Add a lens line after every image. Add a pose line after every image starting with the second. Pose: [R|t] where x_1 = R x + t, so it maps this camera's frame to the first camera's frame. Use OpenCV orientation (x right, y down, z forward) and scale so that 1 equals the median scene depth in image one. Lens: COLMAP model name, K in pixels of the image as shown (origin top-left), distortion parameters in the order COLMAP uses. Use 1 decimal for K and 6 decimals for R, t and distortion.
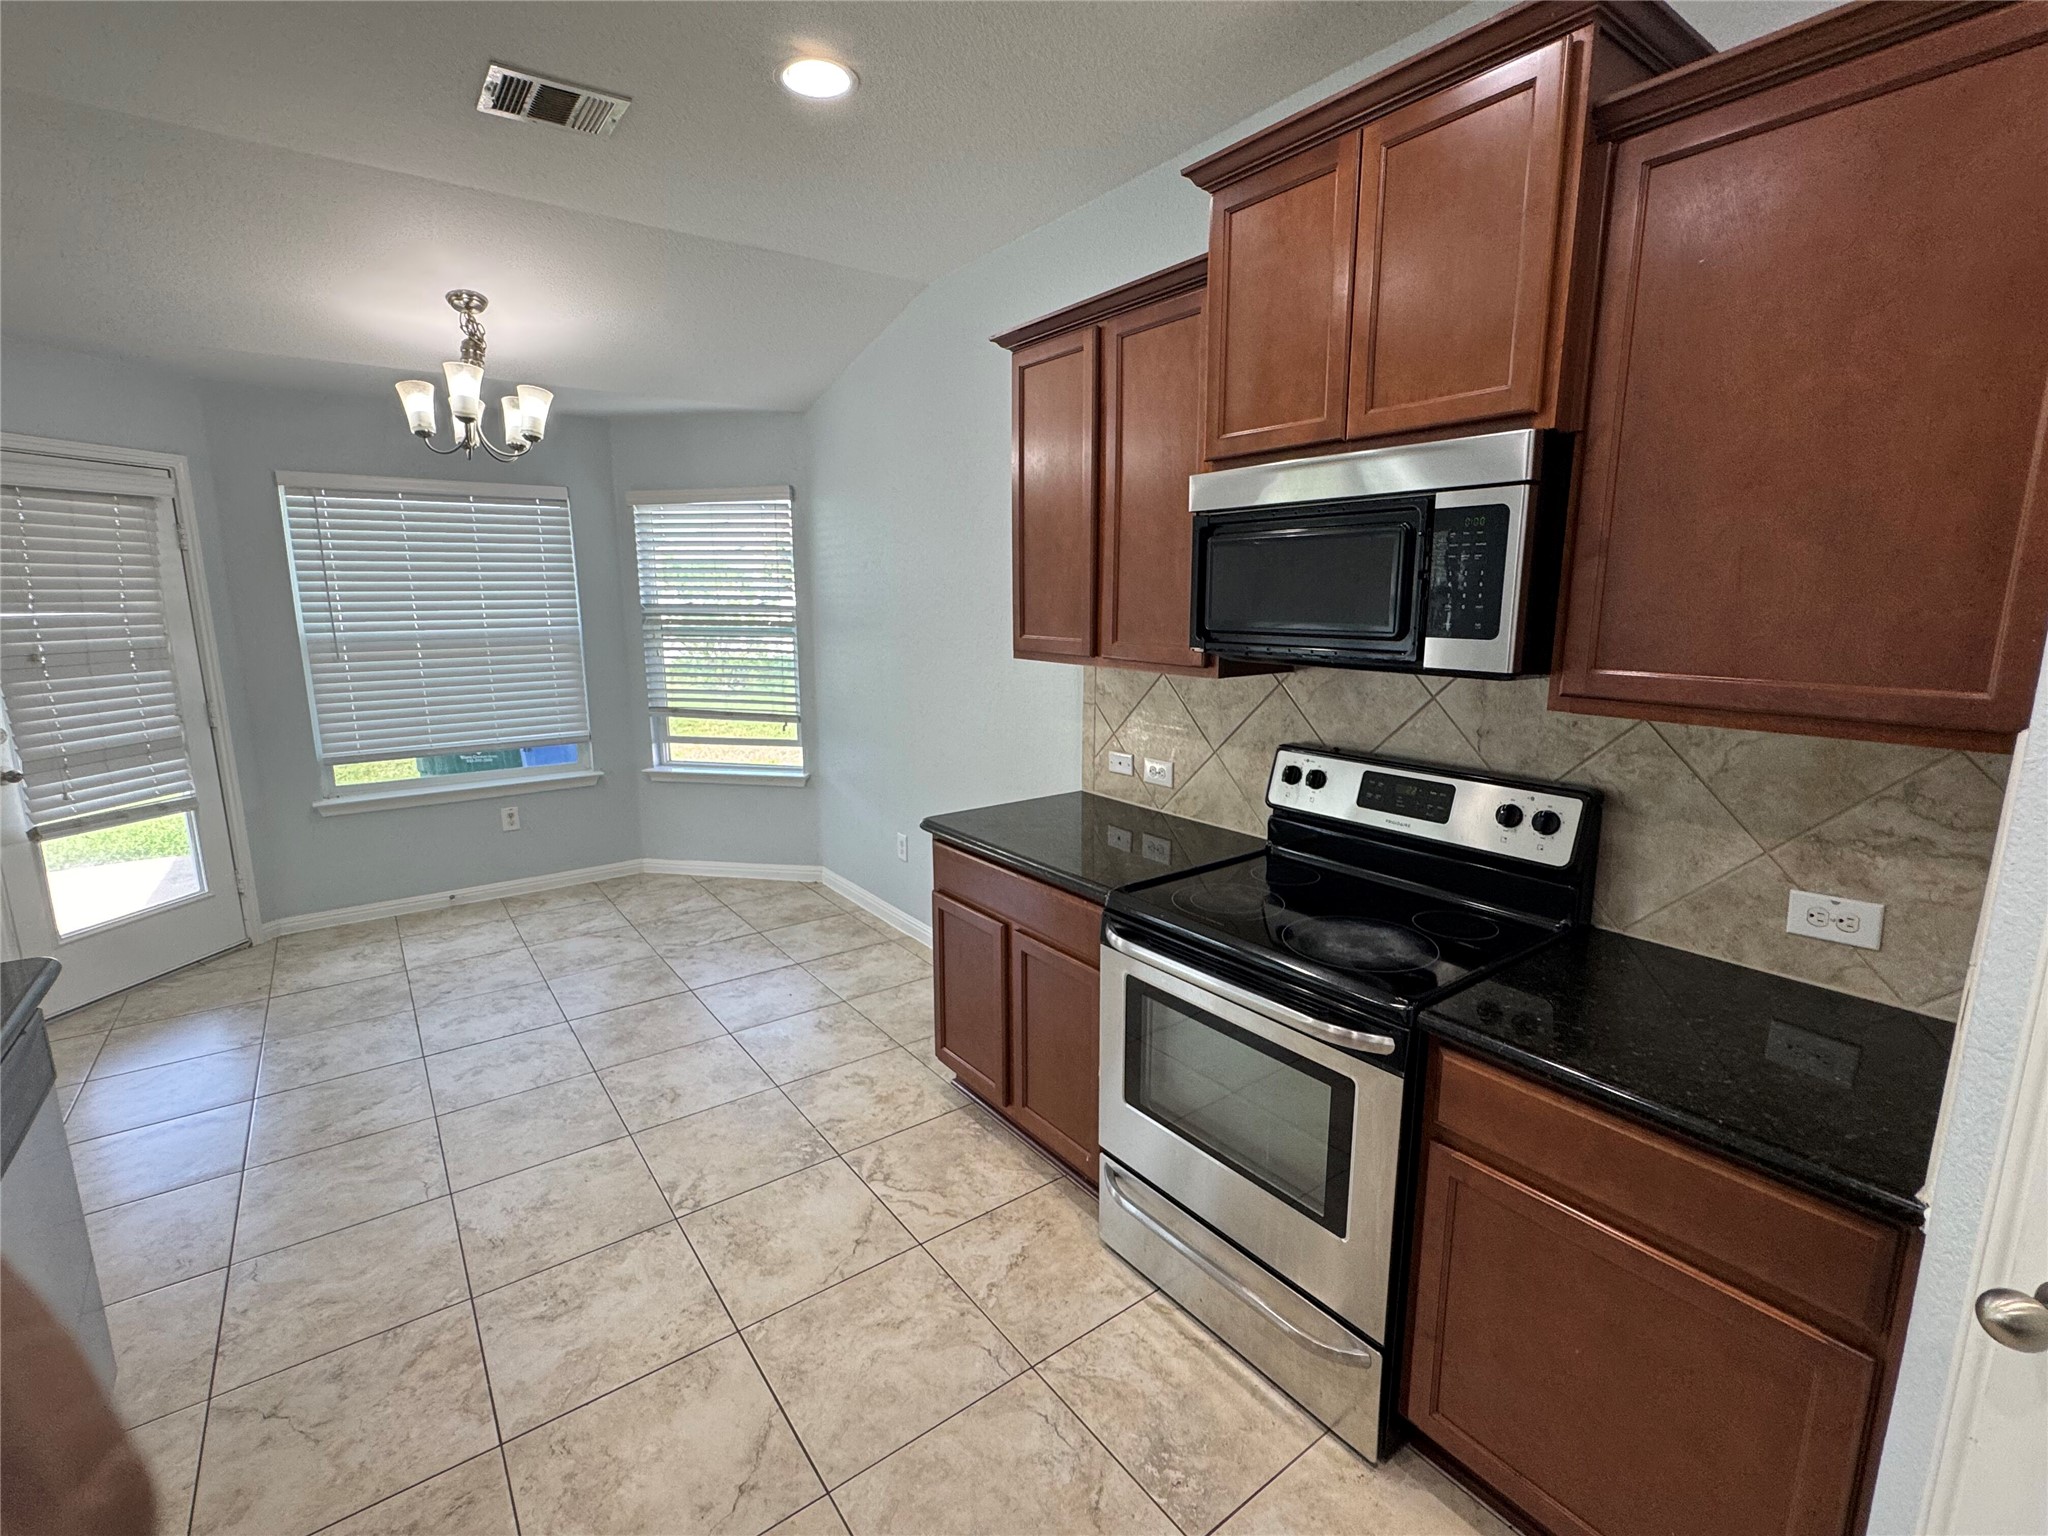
lens RADIAL K [[924.7, 0, 1021.4], [0, 924.7, 760.4], [0, 0, 1]] dist [-0.002204, -0.000037]
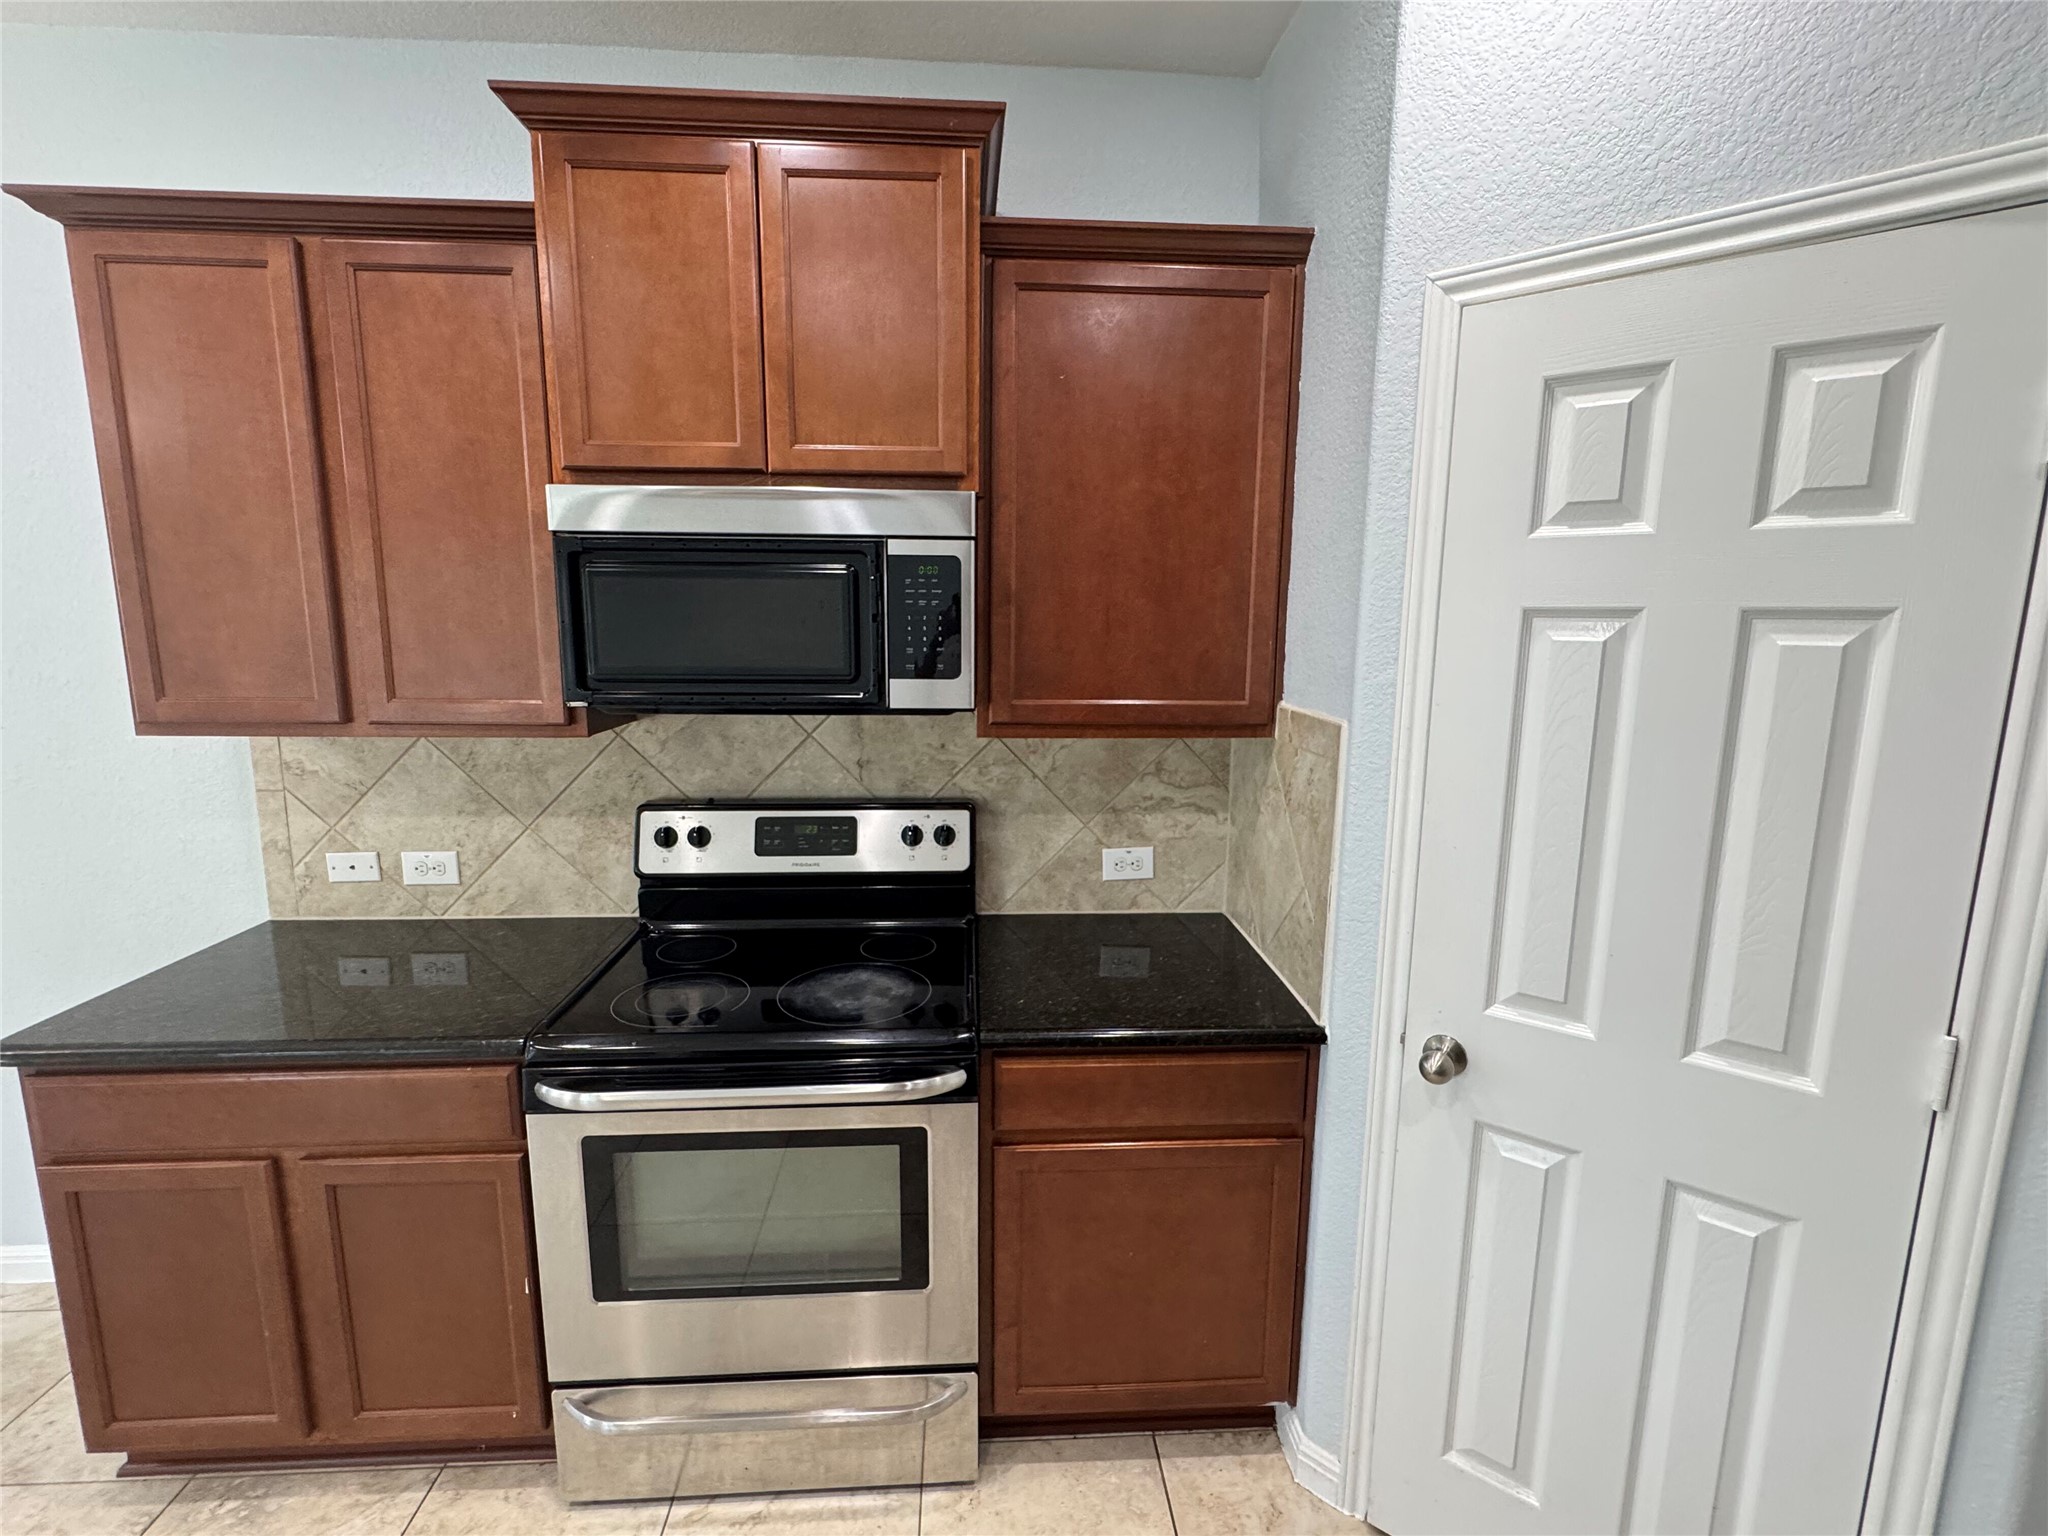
lens RADIAL K [[923.7, 0, 1017.4], [0, 923.7, 762.9], [0, 0, 1]] dist [-0.004107, 0.000191]
pose [[0.542573, -0.122183, 0.831075, -0.307374], [0.140615, 0.988615, 0.053542, -0.067028], [-0.828156, 0.087811, 0.553577, 0.286635]]
